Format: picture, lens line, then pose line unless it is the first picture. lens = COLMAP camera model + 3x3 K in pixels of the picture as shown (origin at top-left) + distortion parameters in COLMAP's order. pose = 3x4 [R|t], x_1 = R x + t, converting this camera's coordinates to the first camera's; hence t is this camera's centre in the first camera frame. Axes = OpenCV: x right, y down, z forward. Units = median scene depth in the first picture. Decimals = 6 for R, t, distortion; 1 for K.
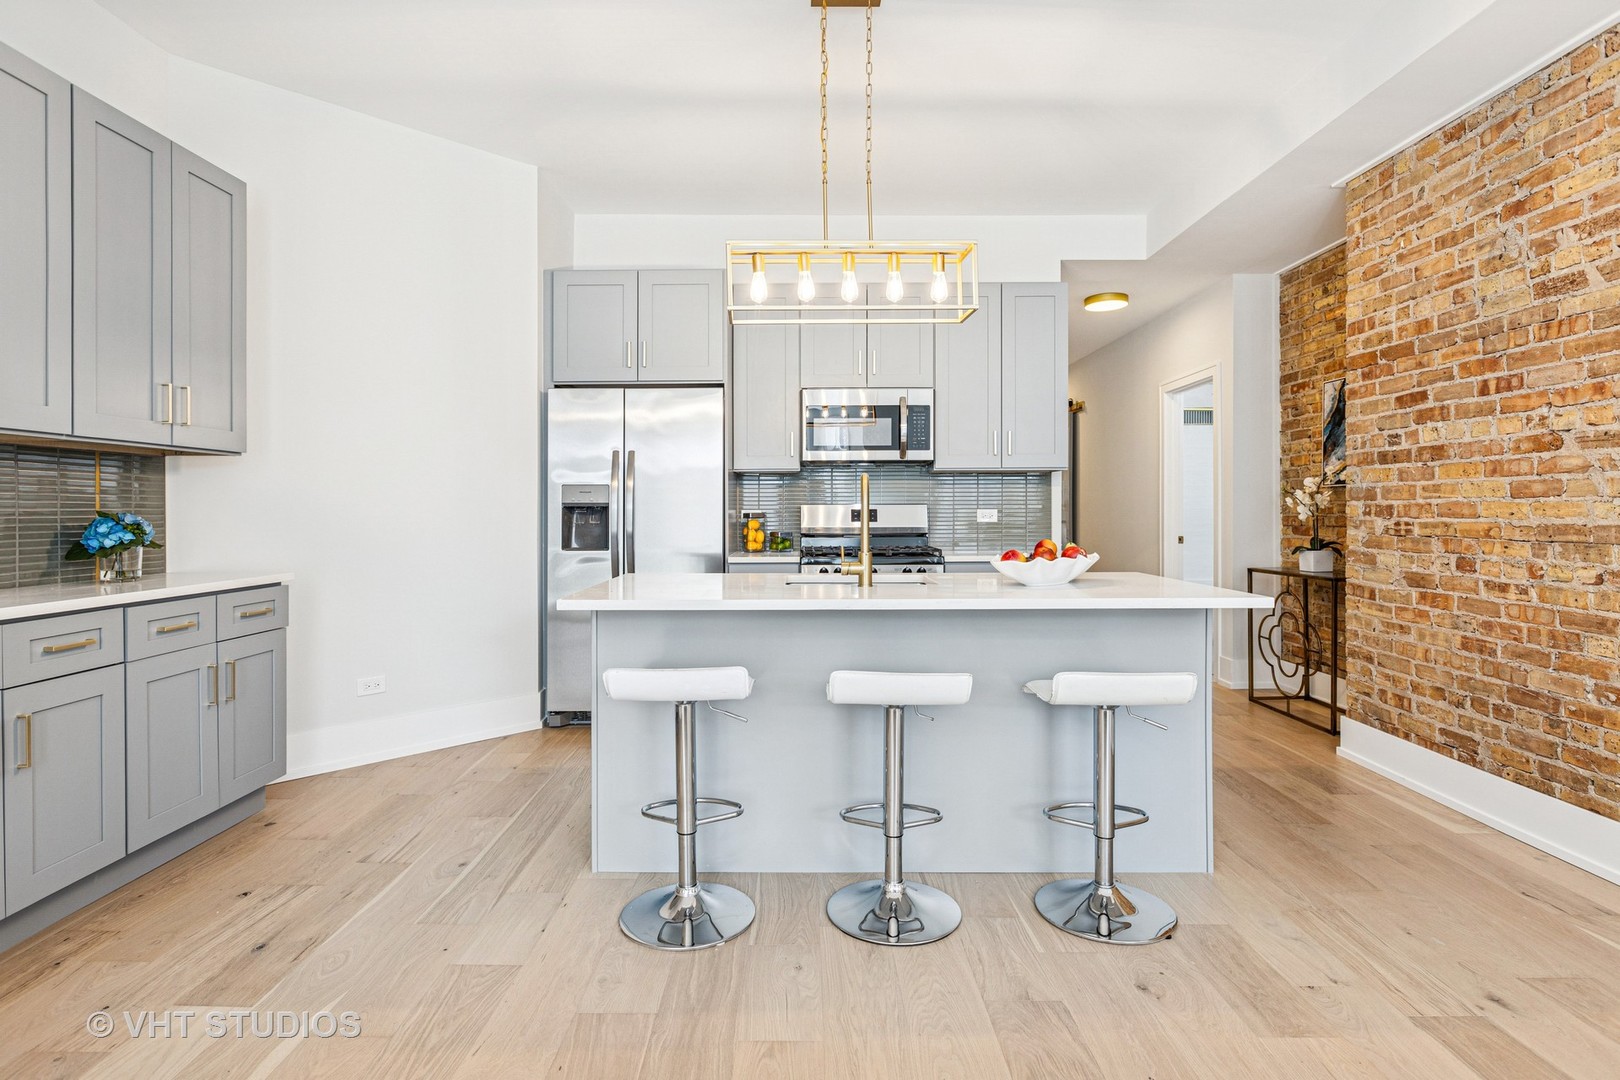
lens RADIAL K [[834.8, 0, 796.8], [0, 834.8, 514.7], [0, 0, 1]] dist [-0.001959, -0.000206]
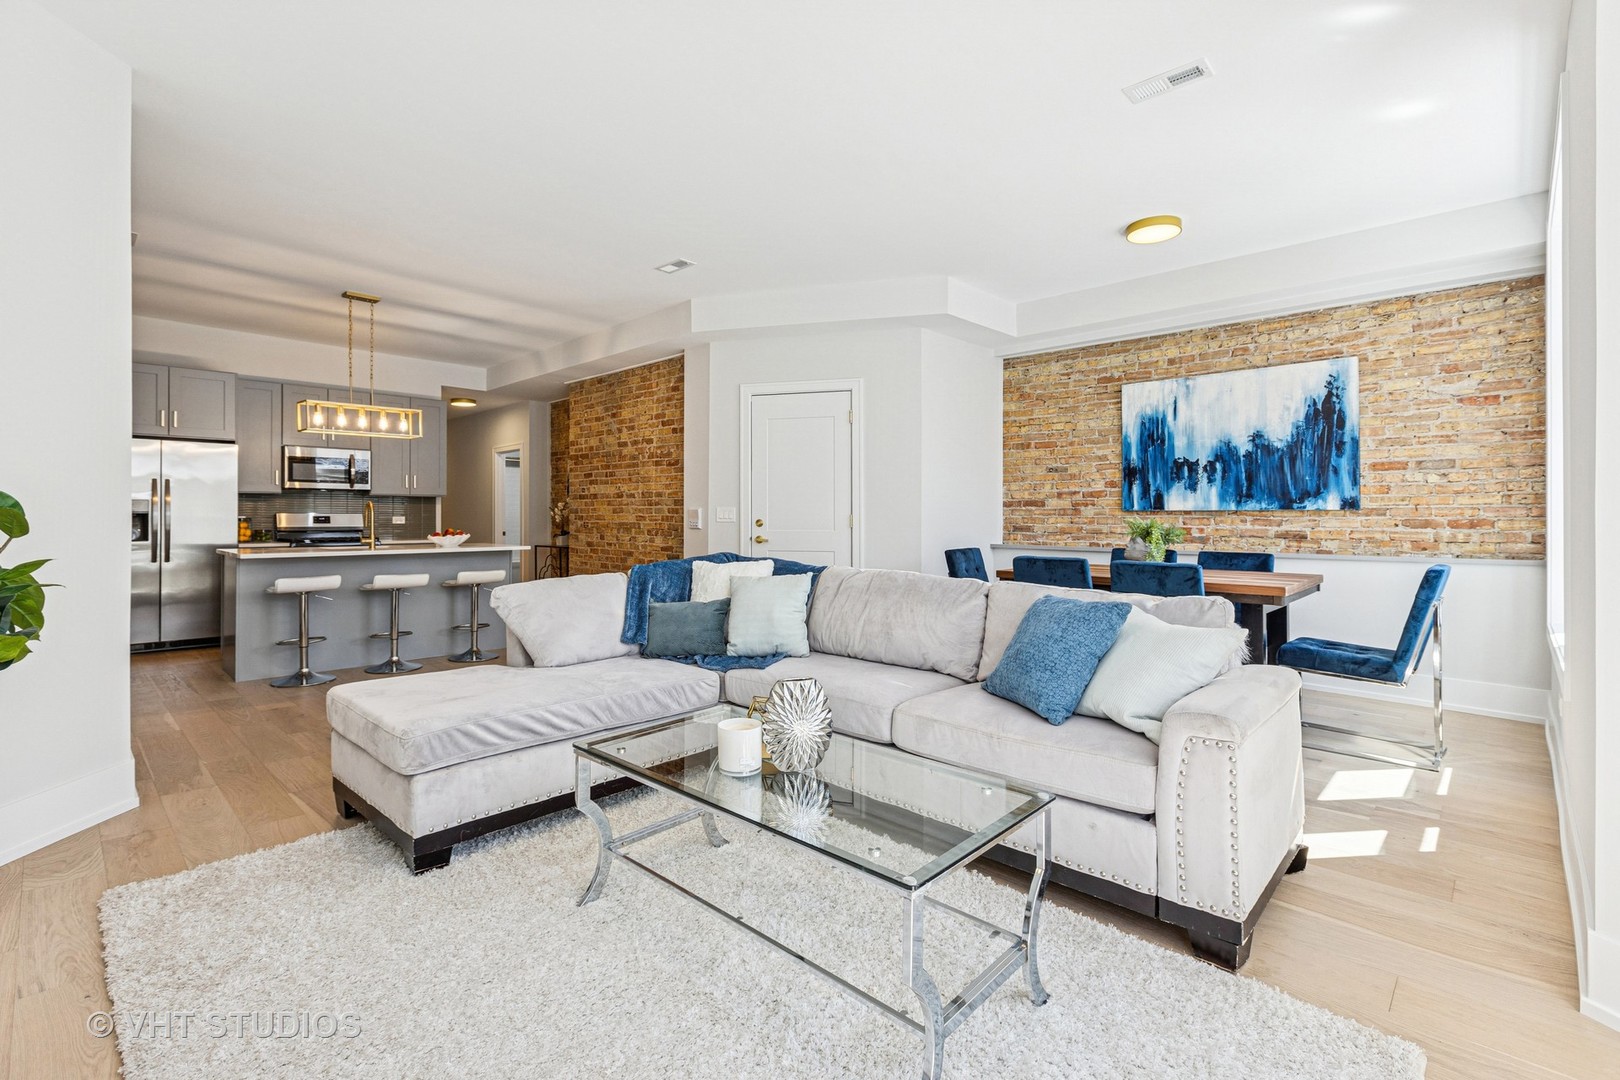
lens RADIAL K [[738.7, 0, 801.0], [0, 738.7, 511.2], [0, 0, 1]] dist [-0.005033, -0.001852]
pose [[0.690753, 0.008851, 0.723037, -0.451982], [0.001032, 0.999912, -0.013227, 0.005546], [-0.723090, 0.009882, 0.690683, -1.025832]]
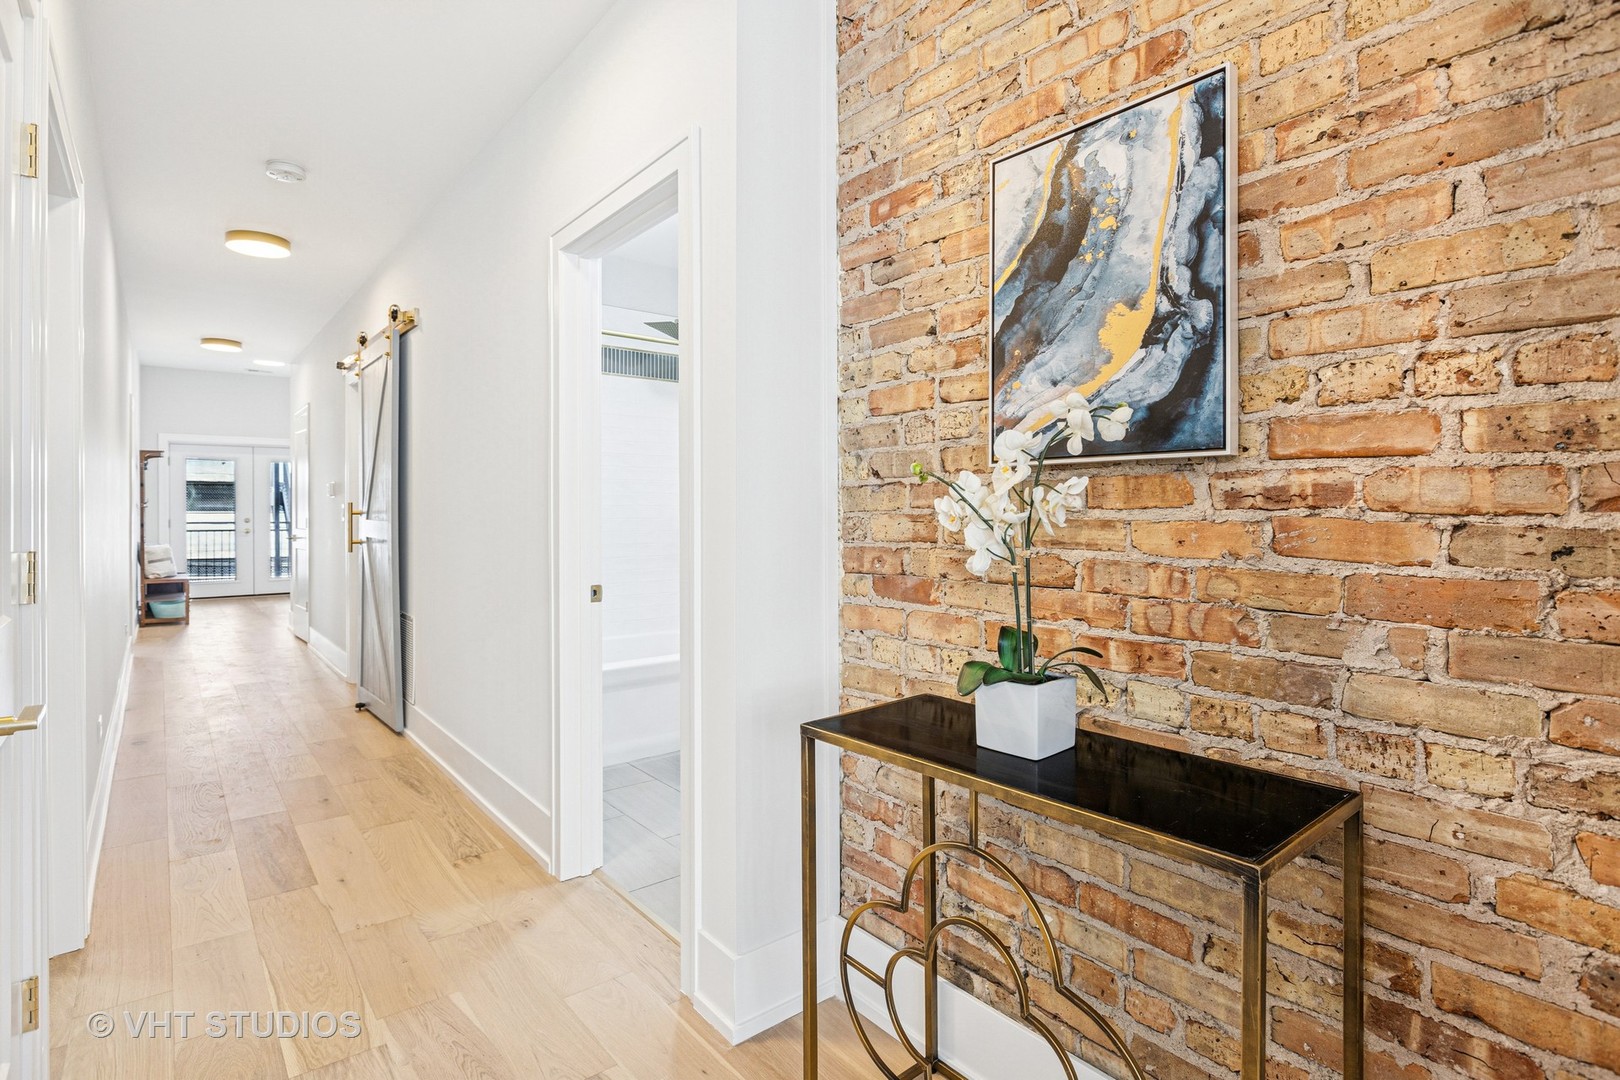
lens RADIAL K [[794.0, 0, 808.8], [0, 794.0, 507.3], [0, 0, 1]] dist [0.001525, 0.000082]
pose [[0.767485, 0.002561, 0.641061, 0.485620], [0.002757, 0.999970, -0.007295, -0.020044], [-0.641061, 0.007366, 0.767455, 1.059796]]
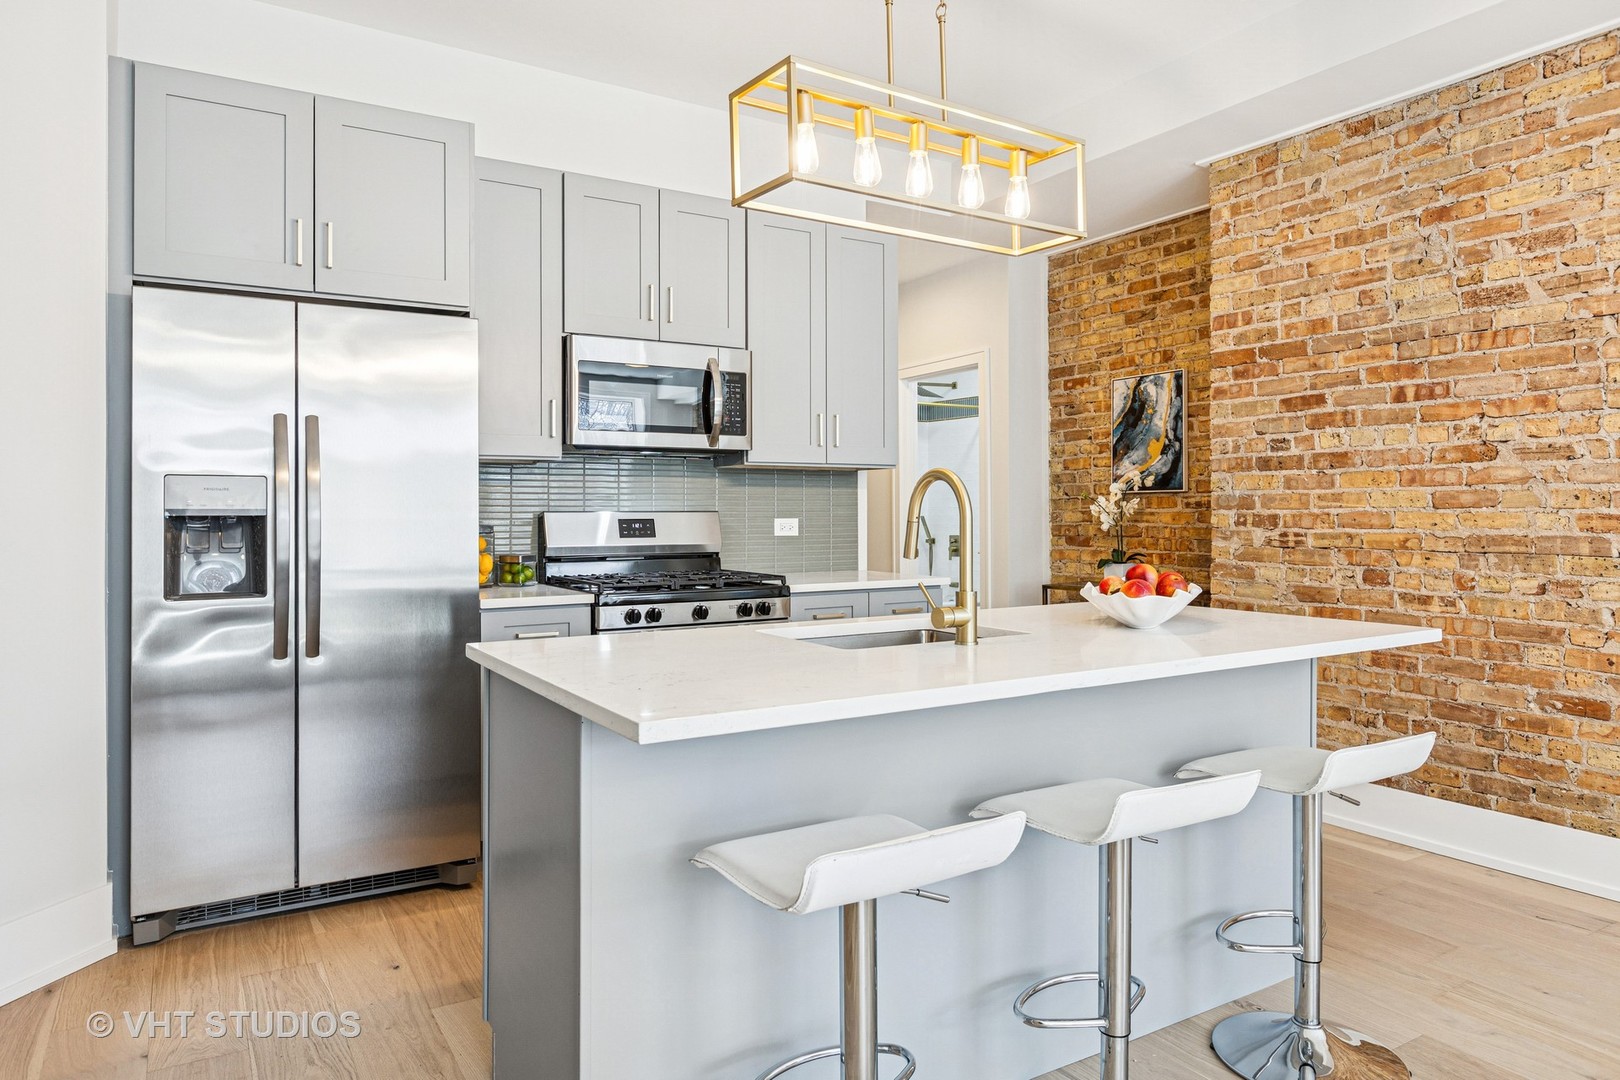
lens RADIAL K [[1024.3, 0, 795.6], [0, 1024.3, 509.8], [0, 0, 1]] dist [0.000009, -0.003374]
pose [[0.852020, 0.002169, 0.523505, -0.335175], [0.003434, 0.999947, -0.009733, -0.007357], [-0.523498, 0.010091, 0.851967, 0.298744]]
